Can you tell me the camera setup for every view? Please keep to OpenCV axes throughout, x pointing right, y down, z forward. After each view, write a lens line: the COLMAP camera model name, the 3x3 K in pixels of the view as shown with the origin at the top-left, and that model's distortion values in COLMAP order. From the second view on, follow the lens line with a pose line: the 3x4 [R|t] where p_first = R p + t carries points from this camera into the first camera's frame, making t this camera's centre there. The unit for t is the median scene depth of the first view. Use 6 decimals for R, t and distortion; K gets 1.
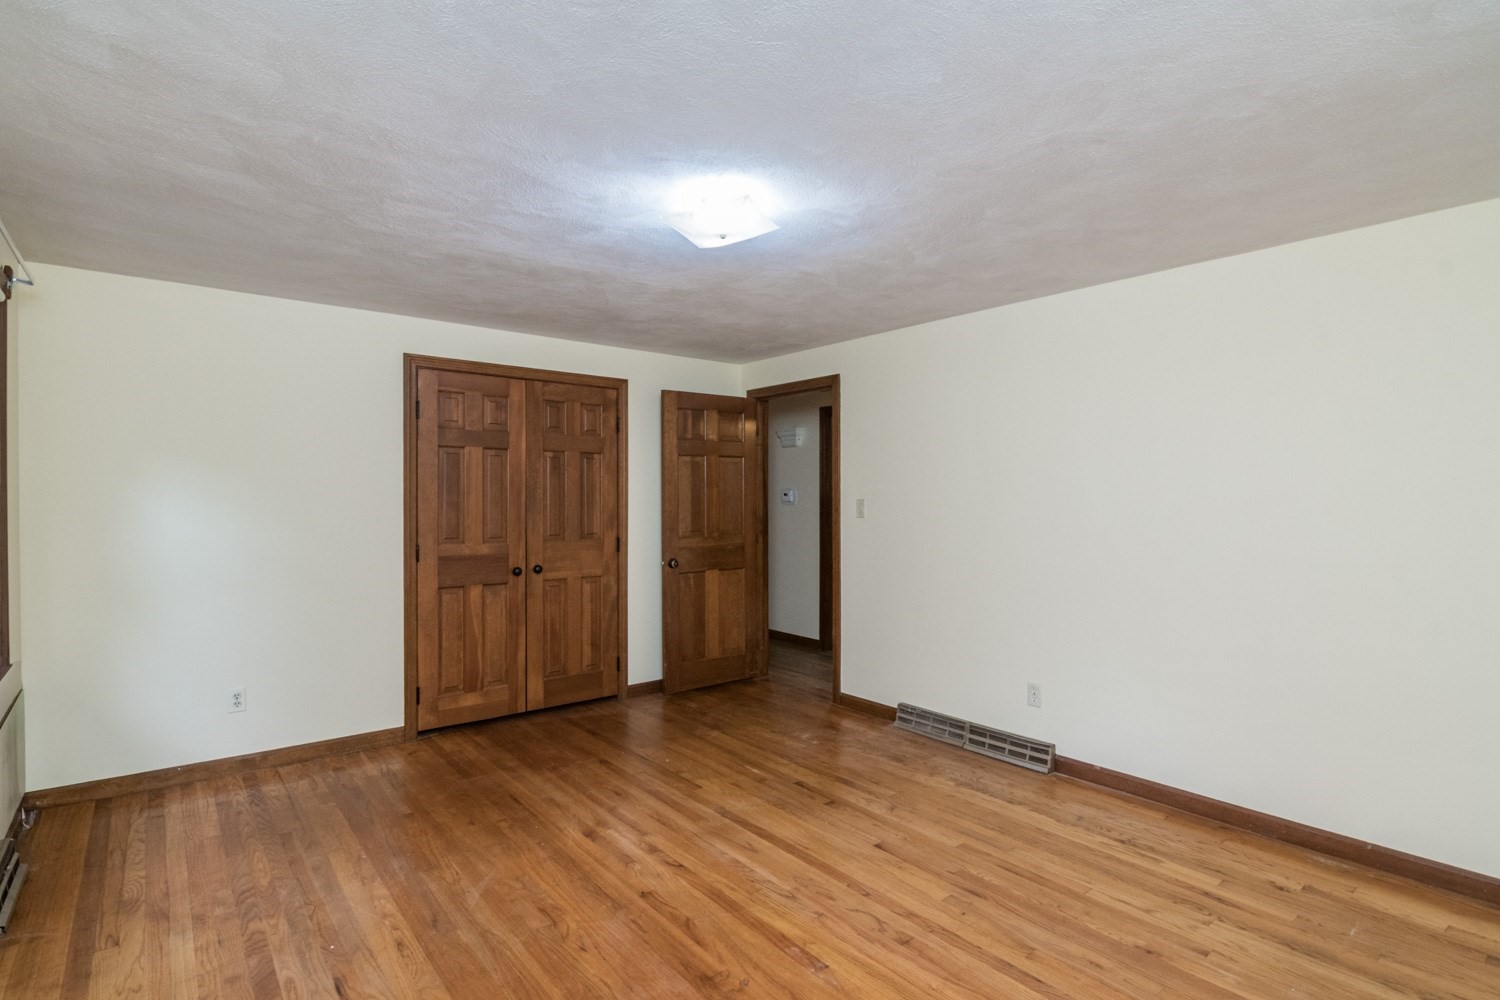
lens RADIAL K [[732.3, 0, 763.9], [0, 732.3, 501.4], [0, 0, 1]] dist [-0.006336, 0.000767]
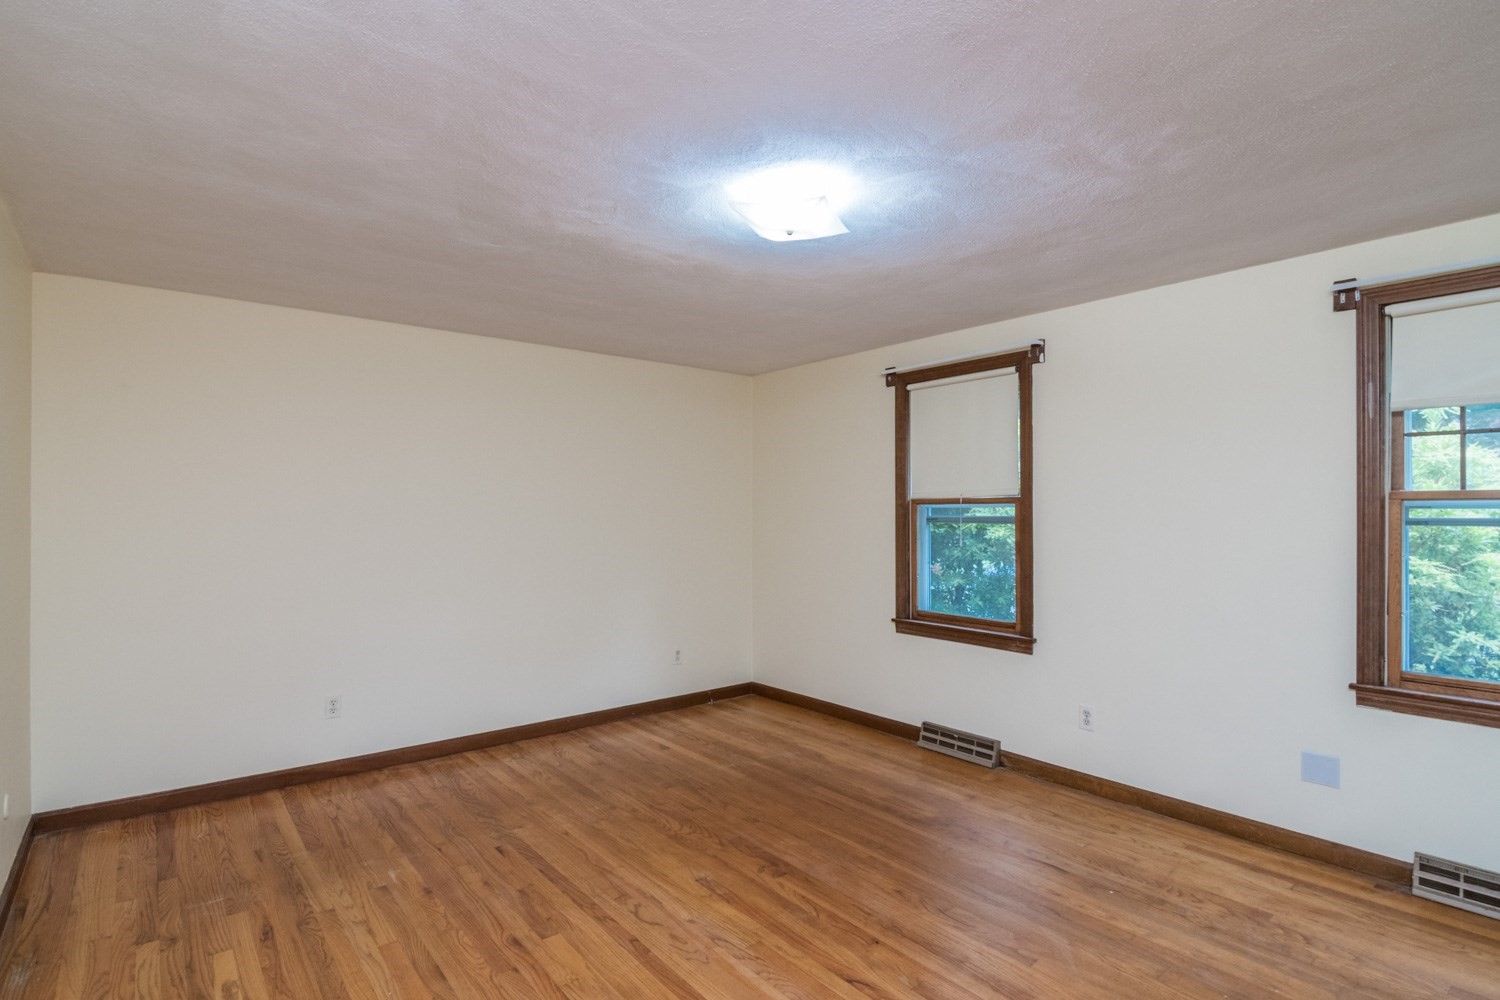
lens RADIAL K [[732.3, 0, 757.3], [0, 732.3, 500.5], [0, 0, 1]] dist [-0.006336, 0.000767]
pose [[-1.000000, 0.000117, 0.000586, -0.017203], [0.000116, 0.999998, -0.002076, -0.017188], [-0.000586, -0.002076, -0.999998, 2.007187]]
